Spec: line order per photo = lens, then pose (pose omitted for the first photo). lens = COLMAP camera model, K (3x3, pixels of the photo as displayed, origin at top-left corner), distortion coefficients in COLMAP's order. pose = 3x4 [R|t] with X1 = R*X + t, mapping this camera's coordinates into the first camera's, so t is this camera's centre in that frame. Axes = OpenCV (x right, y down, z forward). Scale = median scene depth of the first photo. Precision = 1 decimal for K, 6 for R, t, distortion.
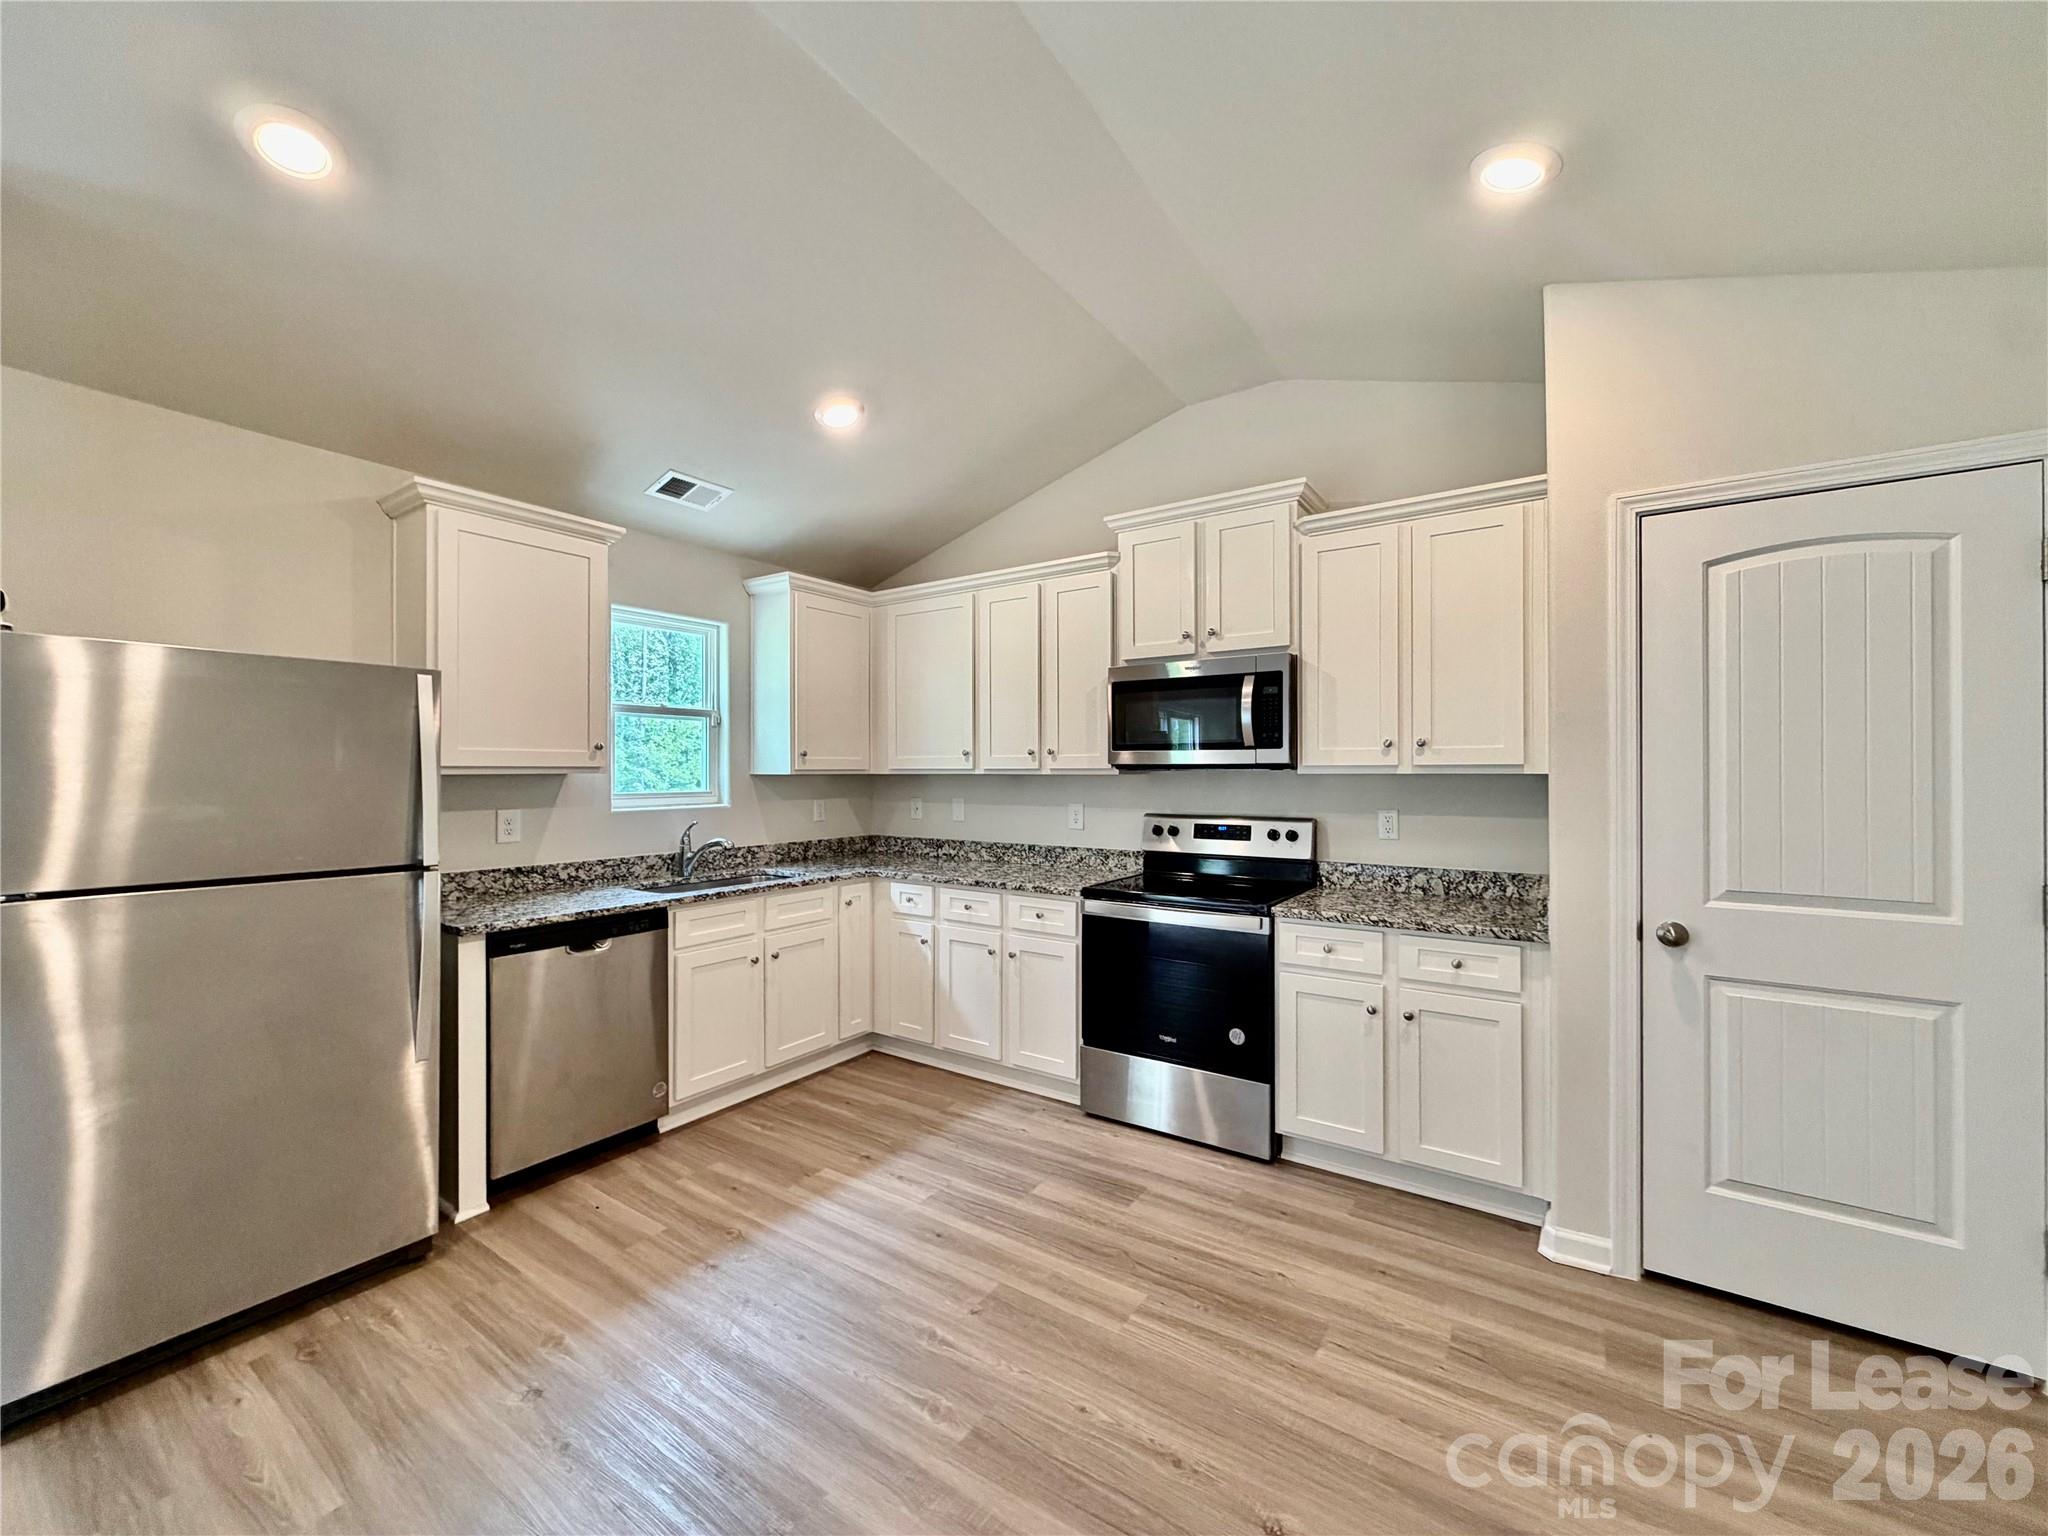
lens RADIAL K [[815.9, 0, 1016.8], [0, 815.9, 769.2], [0, 0, 1]] dist [0.000804, 0.000289]
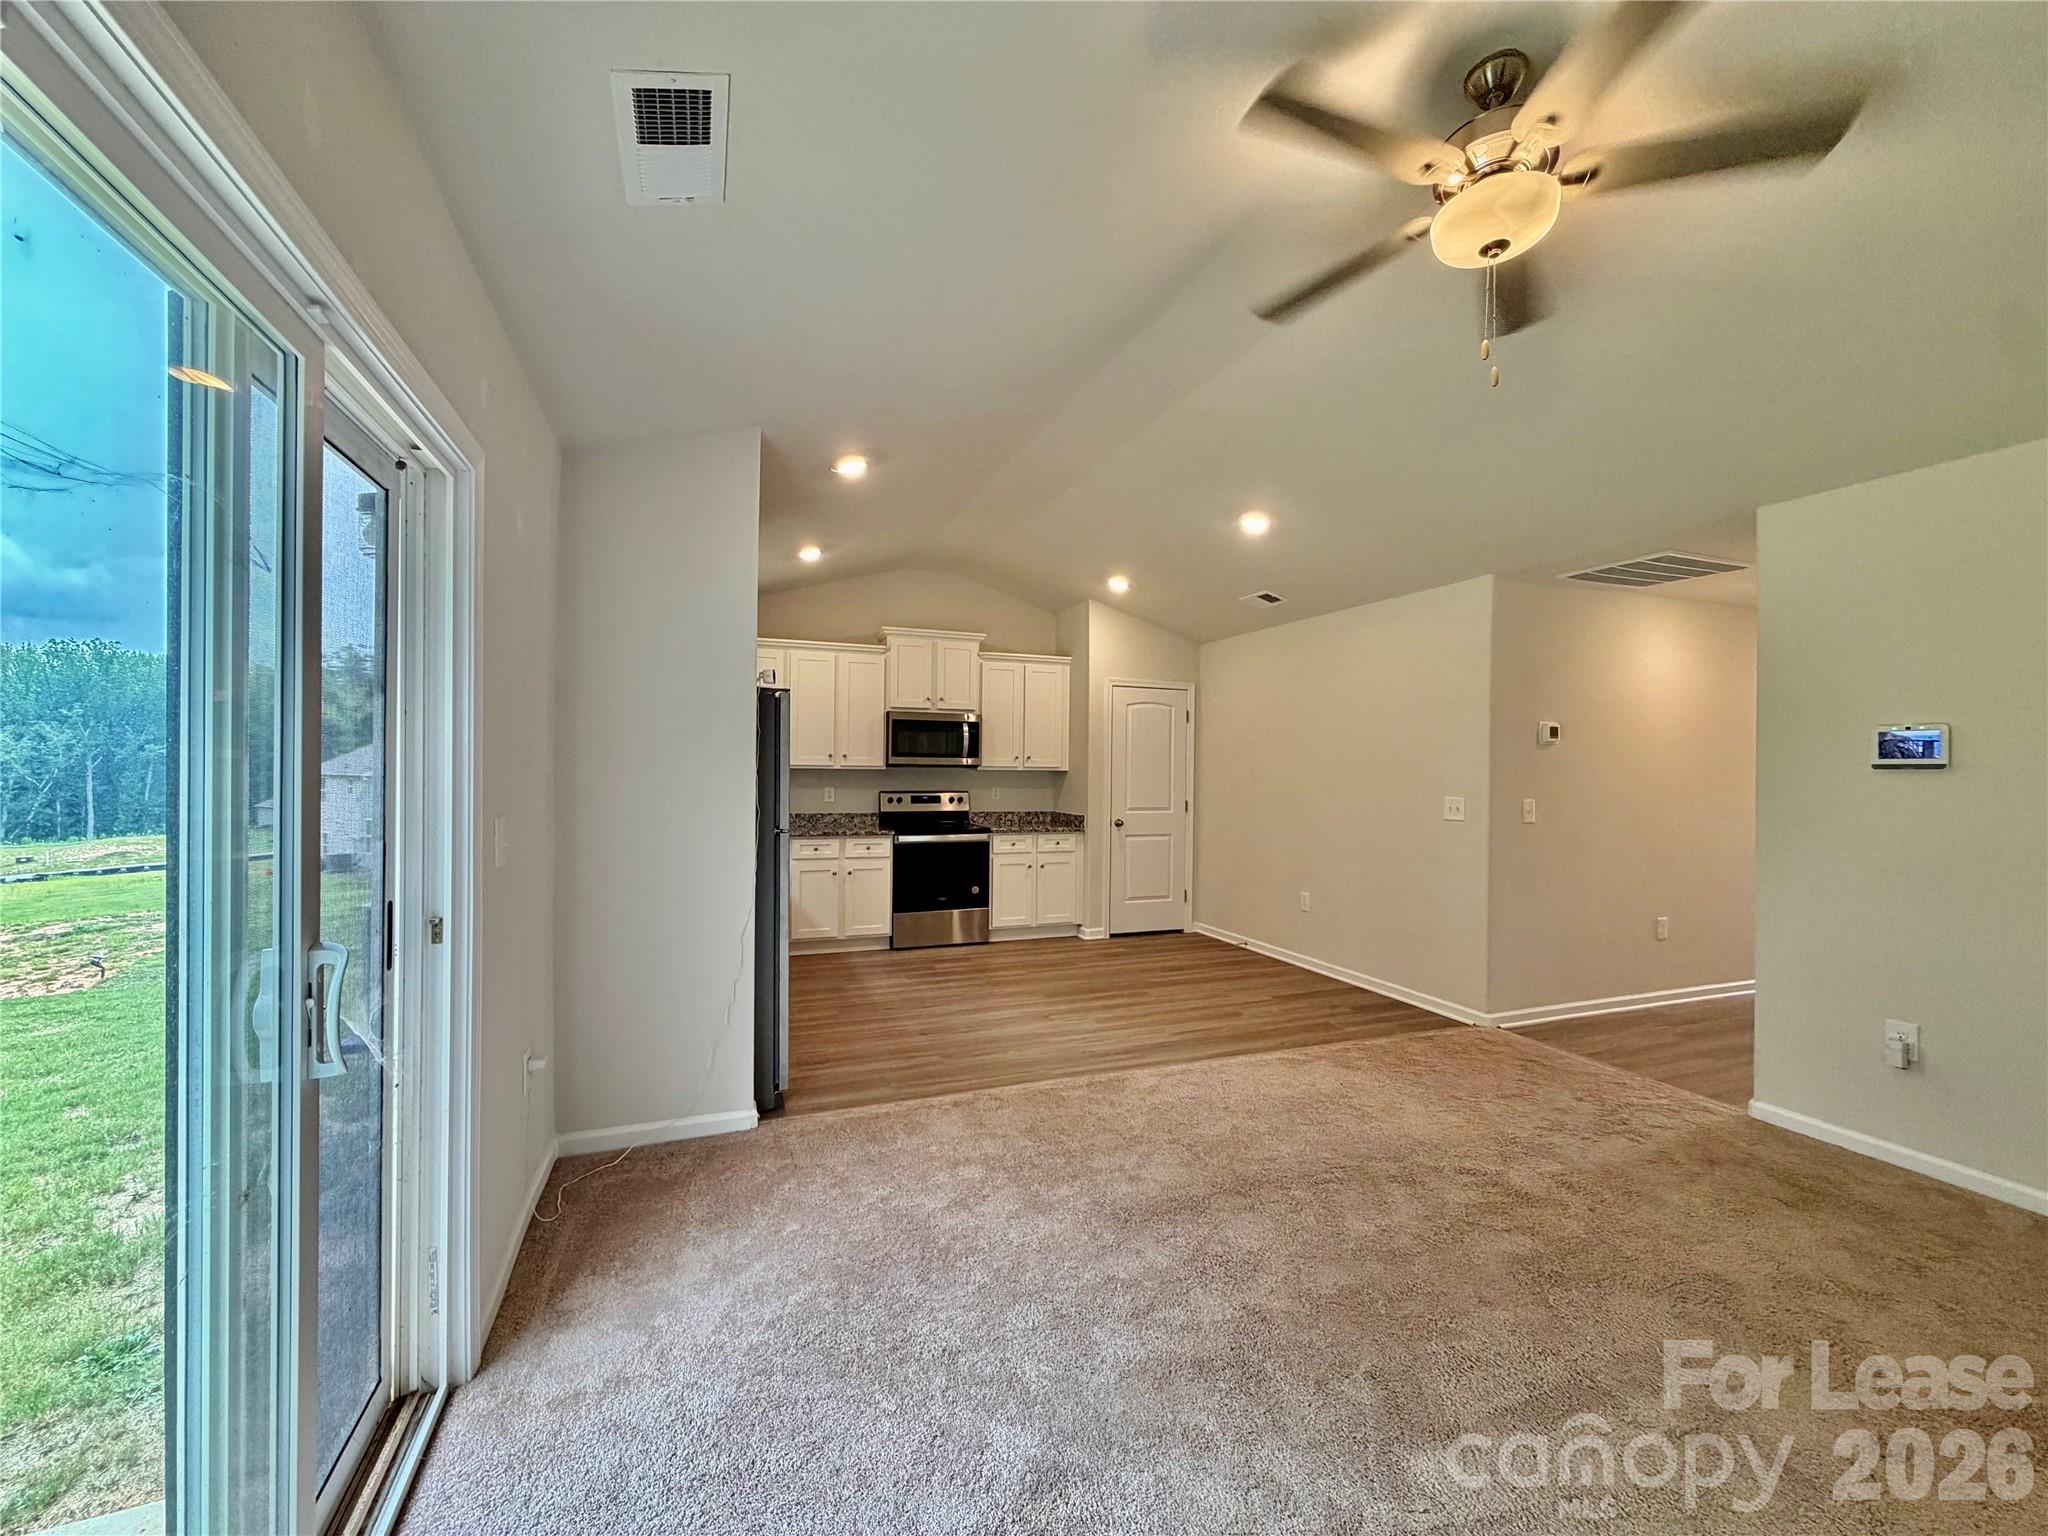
lens RADIAL K [[815.9, 0, 1020.0], [0, 815.9, 772.6], [0, 0, 1]] dist [0.000804, 0.000289]
pose [[0.568932, 0.004614, 0.822372, -1.367913], [-0.014195, 0.999890, 0.004210, 0.002225], [-0.822262, -0.014069, 0.568935, -0.315904]]
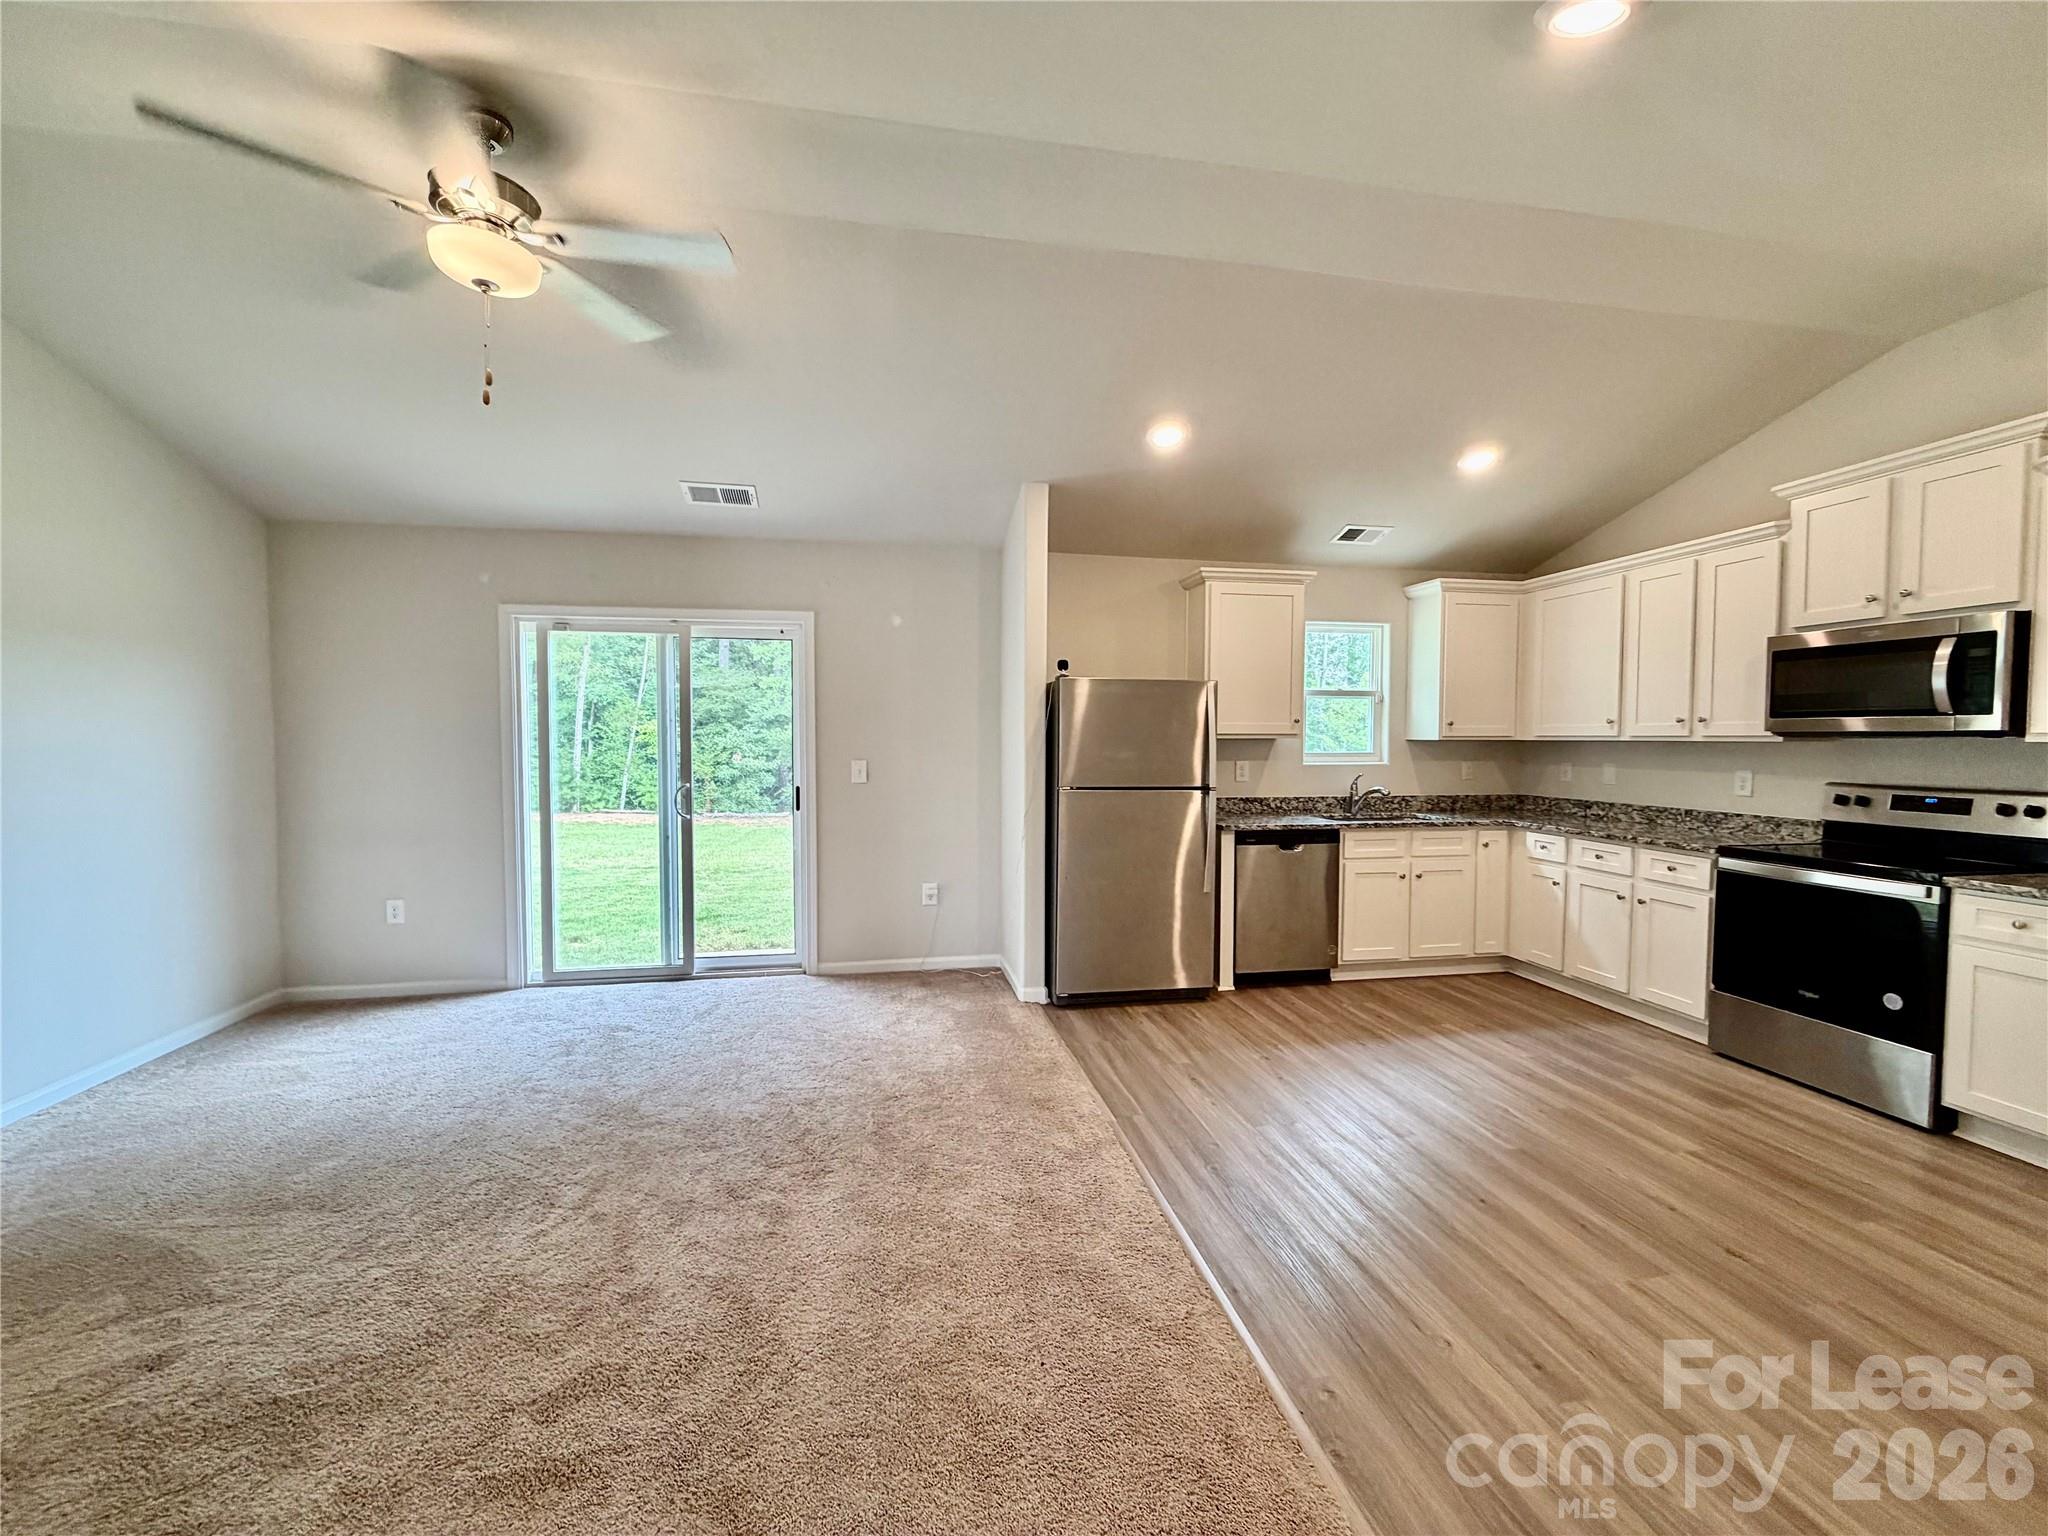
lens RADIAL K [[815.9, 0, 1018.2], [0, 815.9, 769.9], [0, 0, 1]] dist [0.000804, 0.000289]
pose [[0.706599, 0.031568, -0.706910, 0.197120], [-0.002018, 0.999090, 0.042598, 0.000553], [0.707611, -0.028673, 0.706020, -0.440984]]
